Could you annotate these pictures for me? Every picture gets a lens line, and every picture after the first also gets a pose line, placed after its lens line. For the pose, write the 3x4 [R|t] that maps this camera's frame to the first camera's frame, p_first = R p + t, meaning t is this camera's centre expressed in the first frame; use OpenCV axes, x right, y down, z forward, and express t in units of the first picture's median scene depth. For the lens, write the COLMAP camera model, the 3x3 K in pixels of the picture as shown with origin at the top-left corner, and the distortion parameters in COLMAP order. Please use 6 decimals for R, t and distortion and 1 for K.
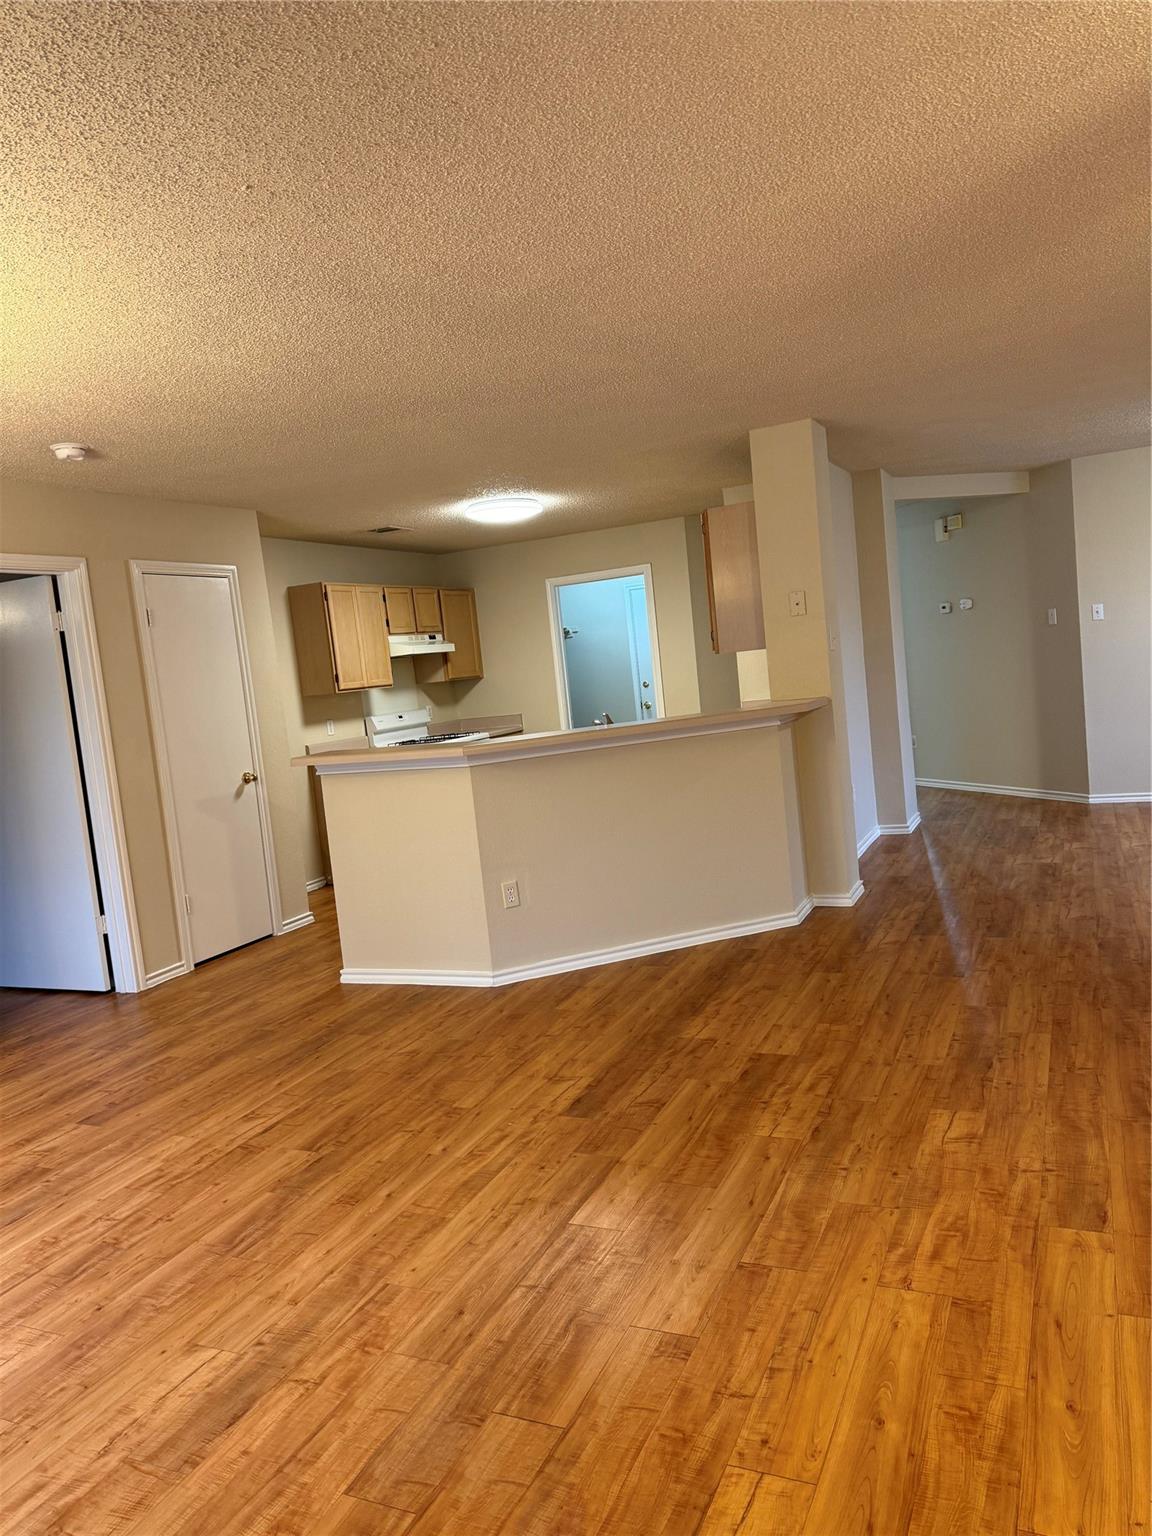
lens RADIAL K [[1071.1, 0, 583.2], [0, 1071.1, 761.1], [0, 0, 1]] dist [0.104328, -0.154297]
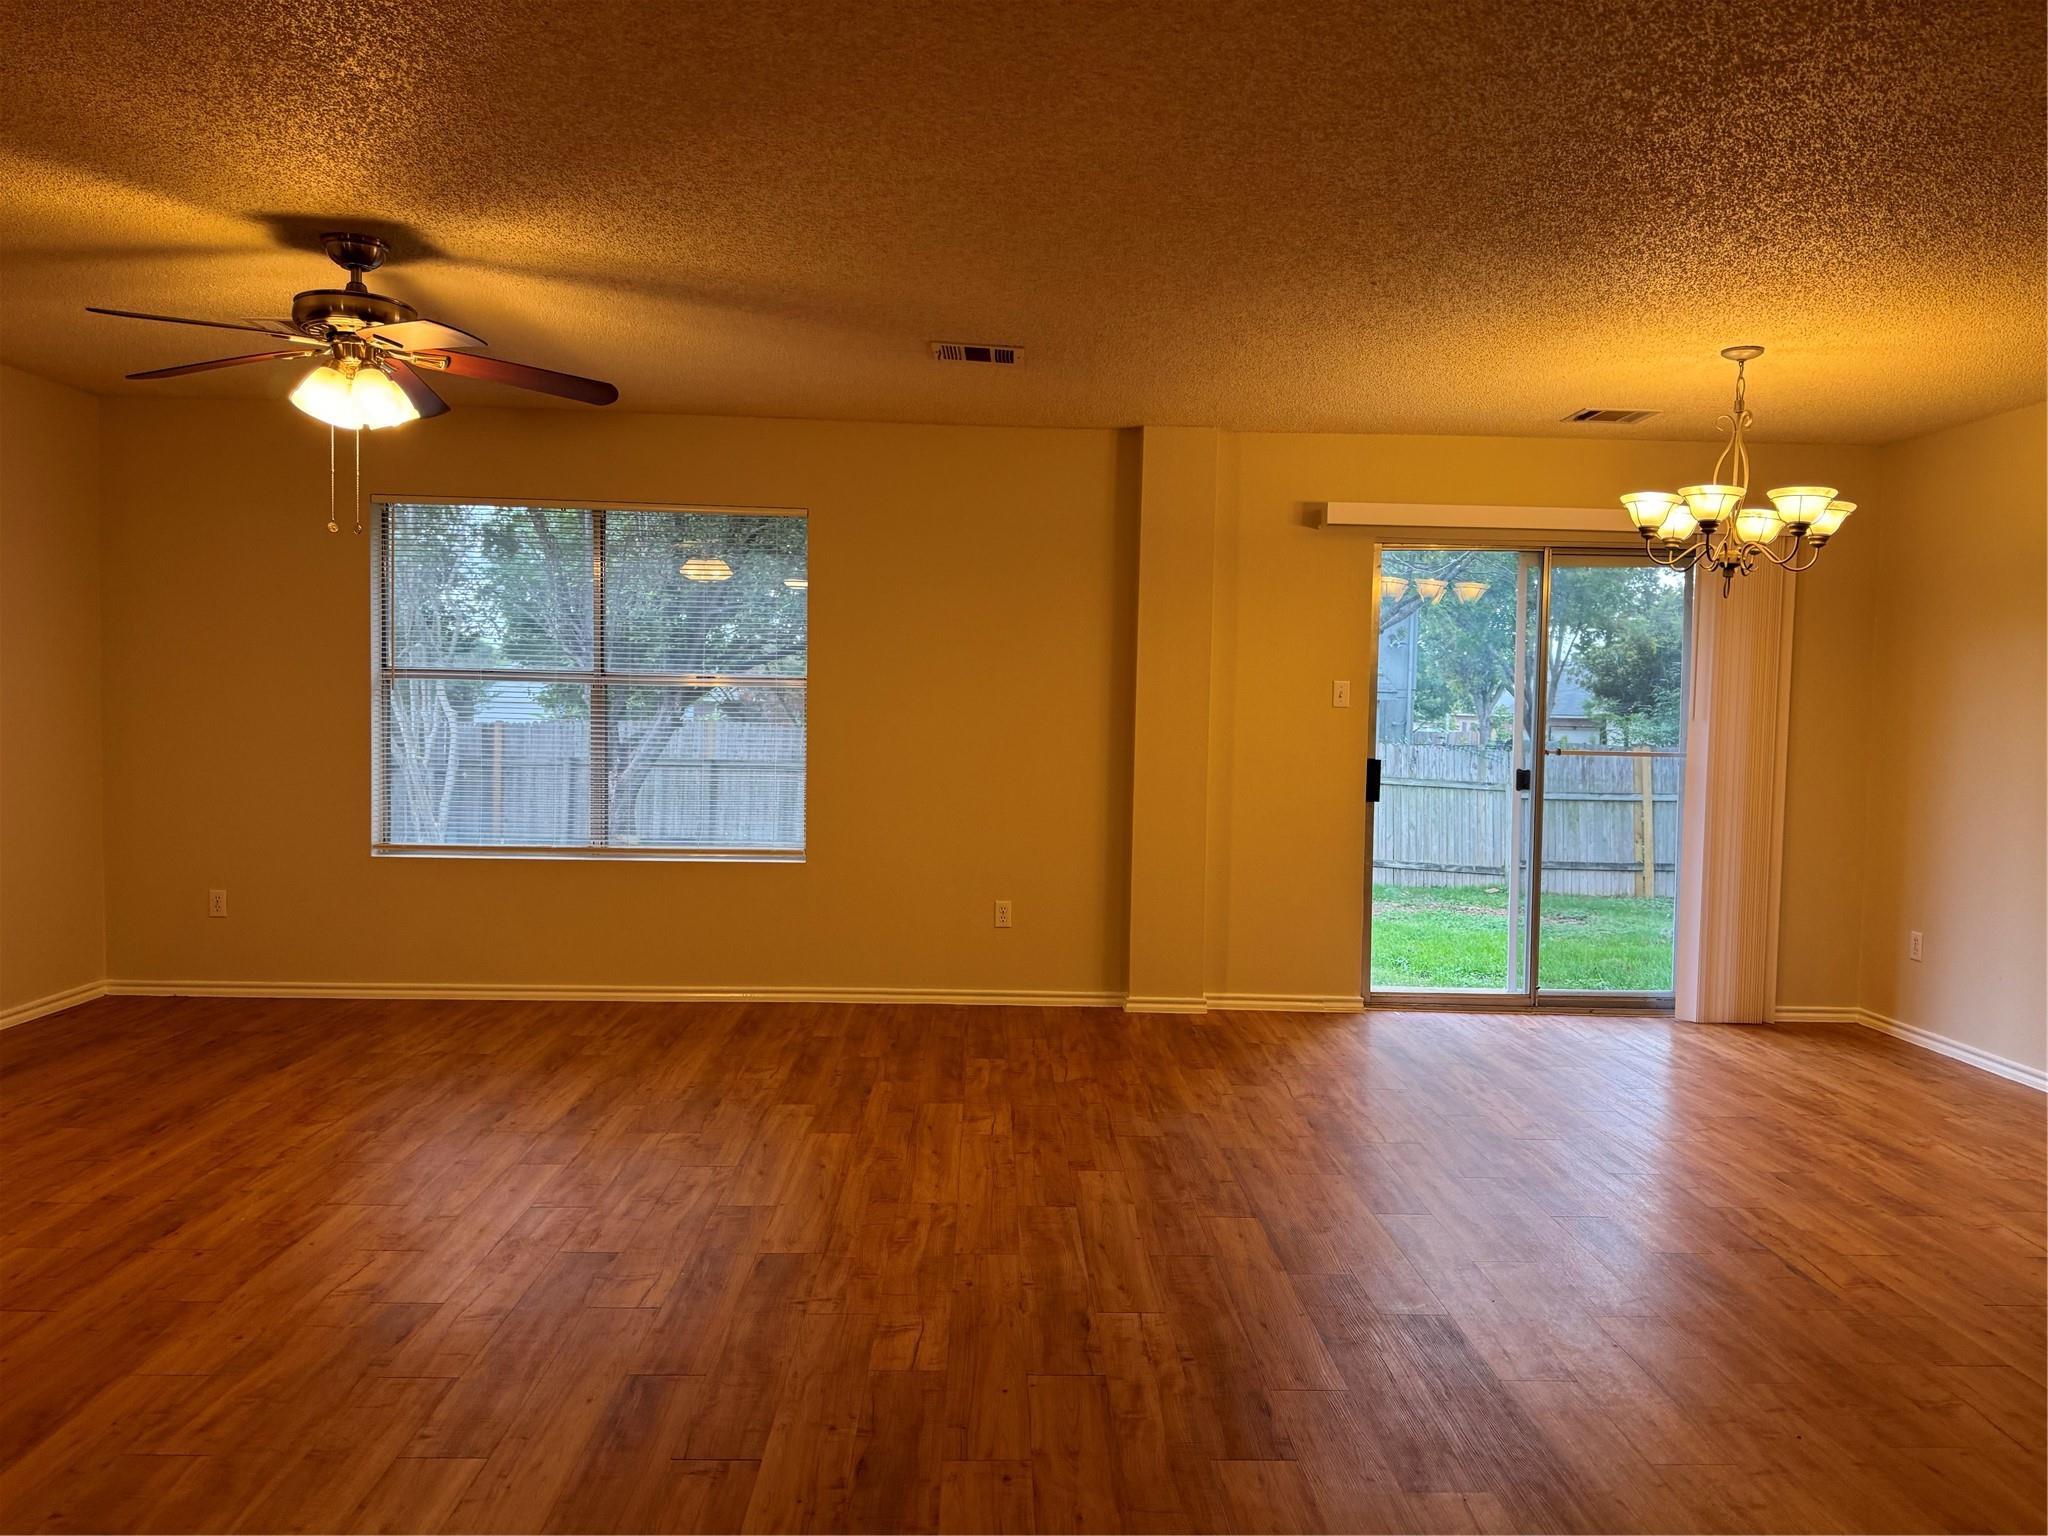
lens RADIAL K [[1445.5, 0, 1034.2], [0, 1445.5, 764.5], [0, 0, 1]] dist [0.072072, -0.082411]
pose [[-0.893561, 0.102880, -0.436996, 0.495604], [0.031990, 0.985506, 0.166600, -0.156611], [0.447801, 0.134888, -0.883900, 1.400291]]
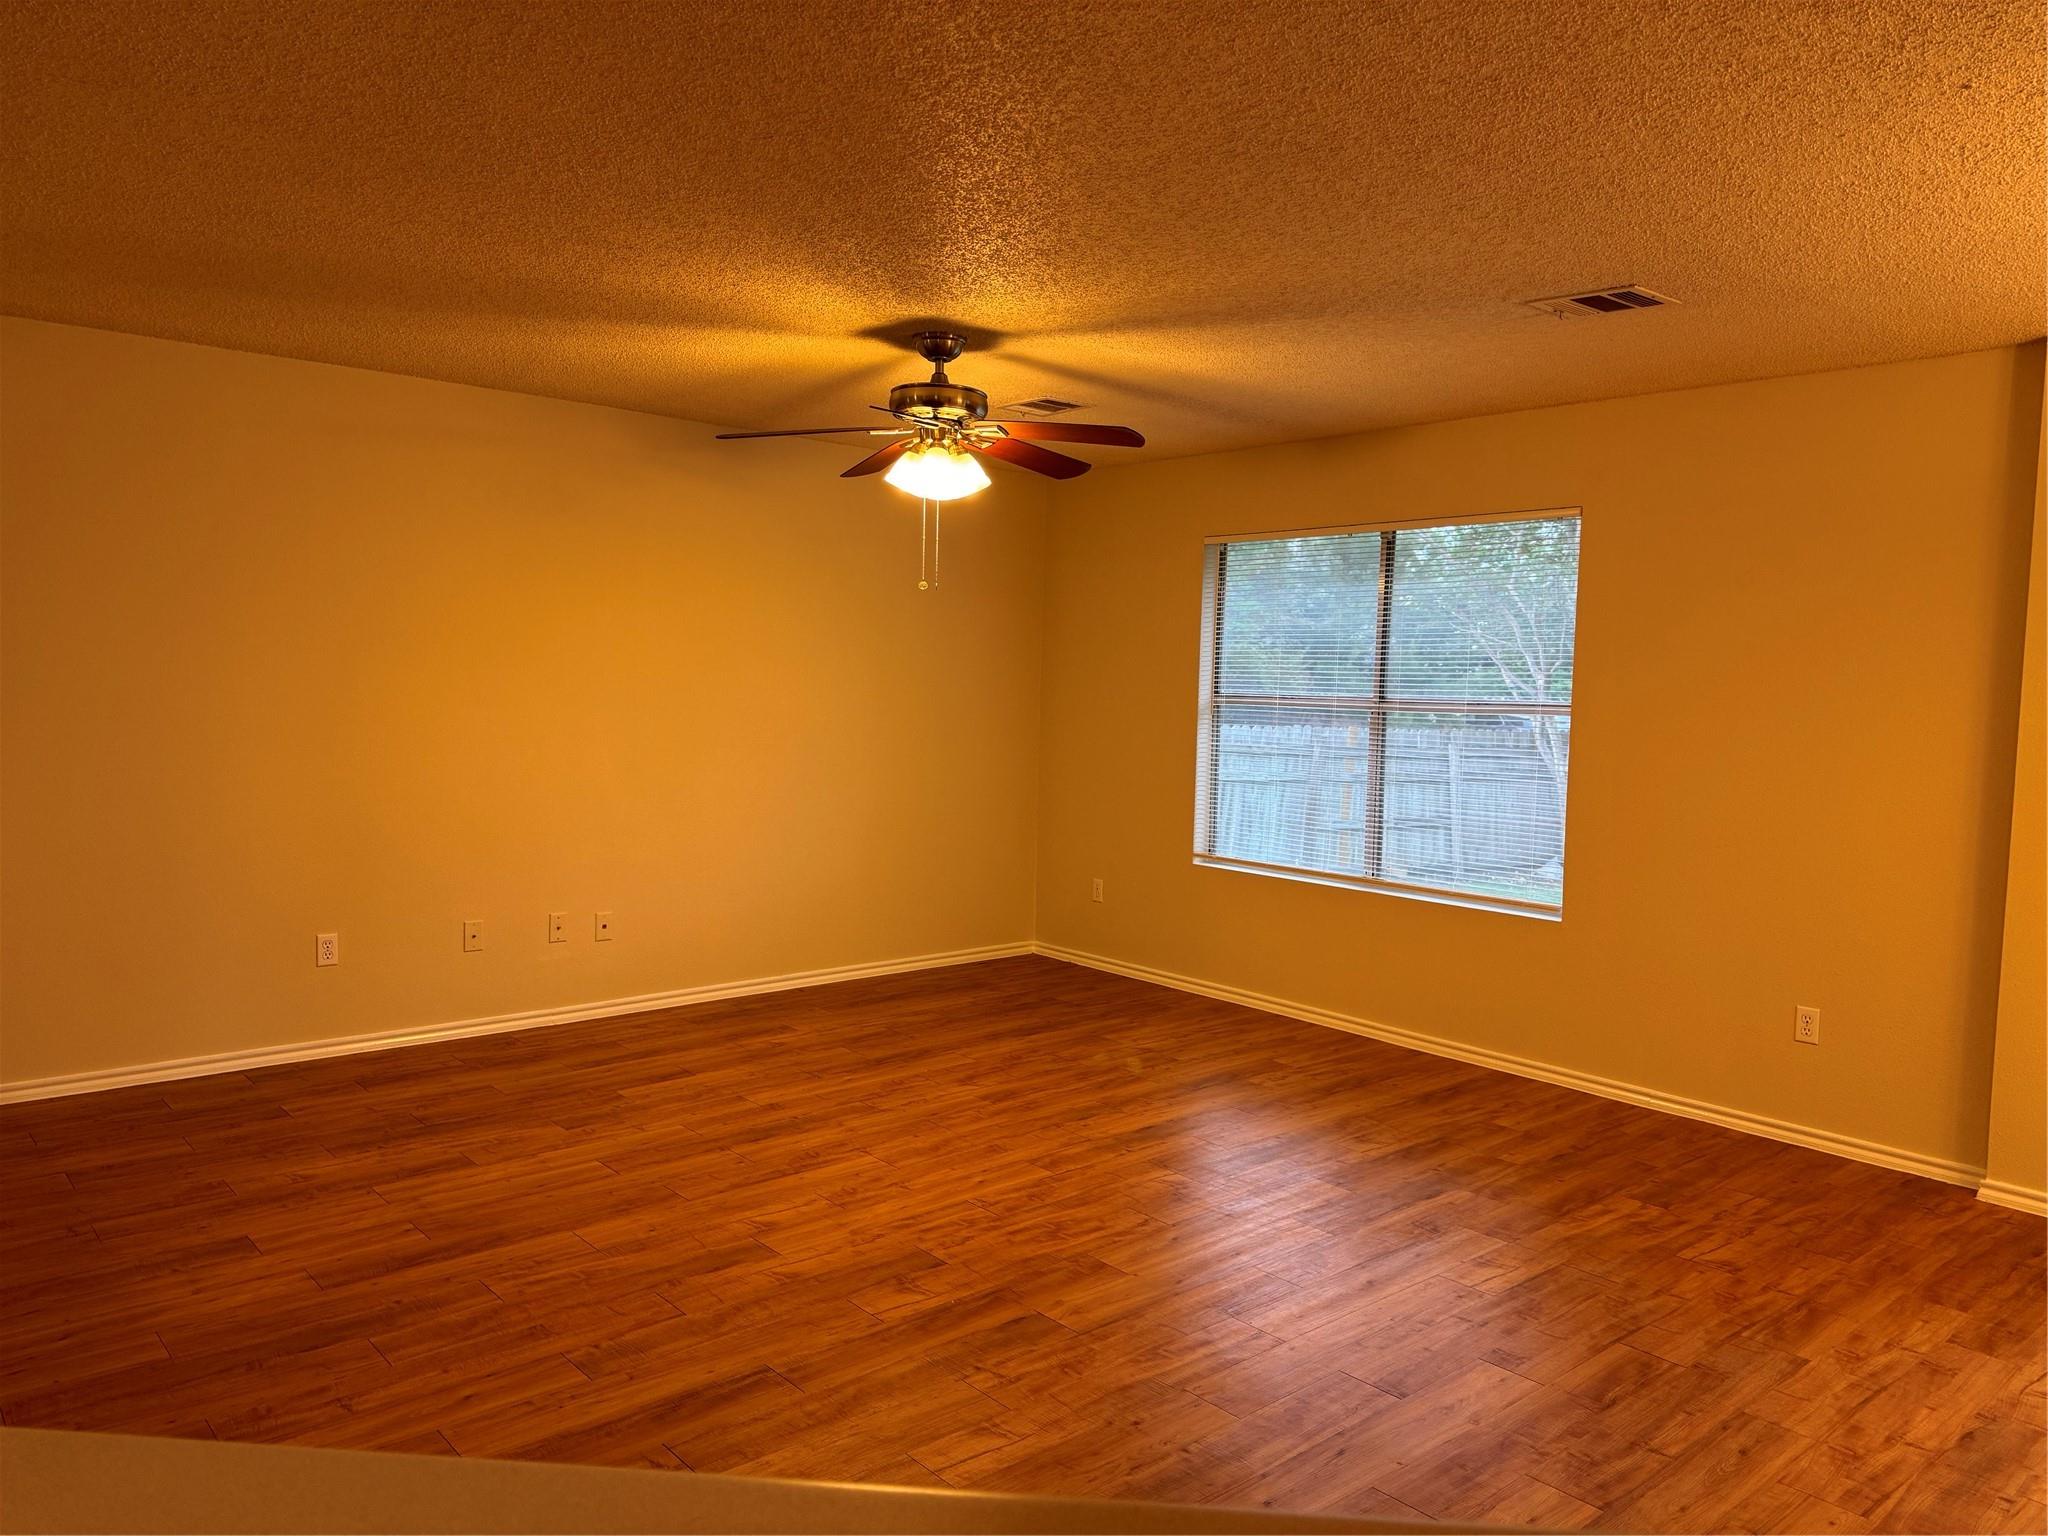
lens RADIAL K [[1435.9, 0, 1033.9], [0, 1435.9, 758.7], [0, 0, 1]] dist [0.060637, -0.073711]
pose [[-0.910085, 0.053732, 0.410924, -0.062031], [0.101556, 0.990242, 0.095436, -0.127736], [-0.401786, 0.128587, -0.906661, 1.319045]]
